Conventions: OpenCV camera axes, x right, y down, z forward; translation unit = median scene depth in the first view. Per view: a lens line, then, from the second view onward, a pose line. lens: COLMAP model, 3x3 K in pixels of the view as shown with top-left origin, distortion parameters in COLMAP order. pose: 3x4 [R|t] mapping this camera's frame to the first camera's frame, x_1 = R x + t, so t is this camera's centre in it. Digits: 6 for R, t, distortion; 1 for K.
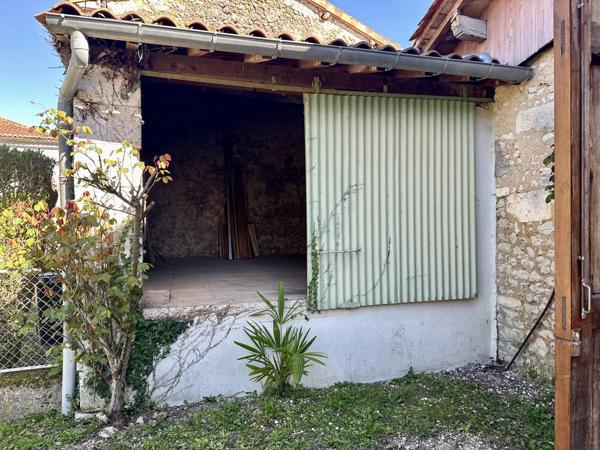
lens RADIAL K [[466.4, 0, 295.8], [0, 466.4, 225.9], [0, 0, 1]] dist [0.106786, -0.153273]
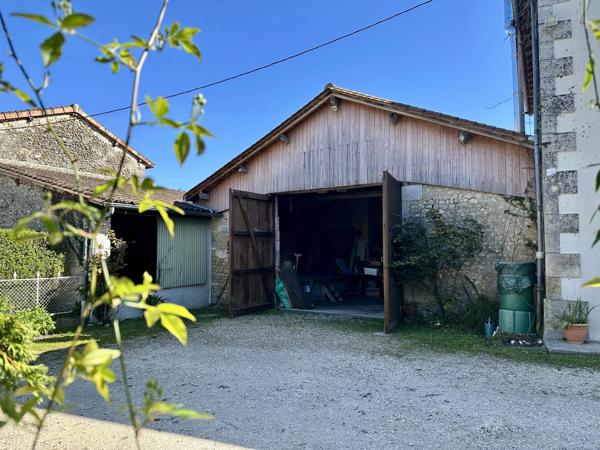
lens RADIAL K [[466.4, 0, 295.8], [0, 466.4, 225.9], [0, 0, 1]] dist [0.106786, -0.153273]
pose [[0.791594, 0.036096, 0.609980, -1.079436], [0.002419, 0.998061, -0.062201, -0.030100], [-0.611042, 0.050714, 0.789972, -1.875760]]
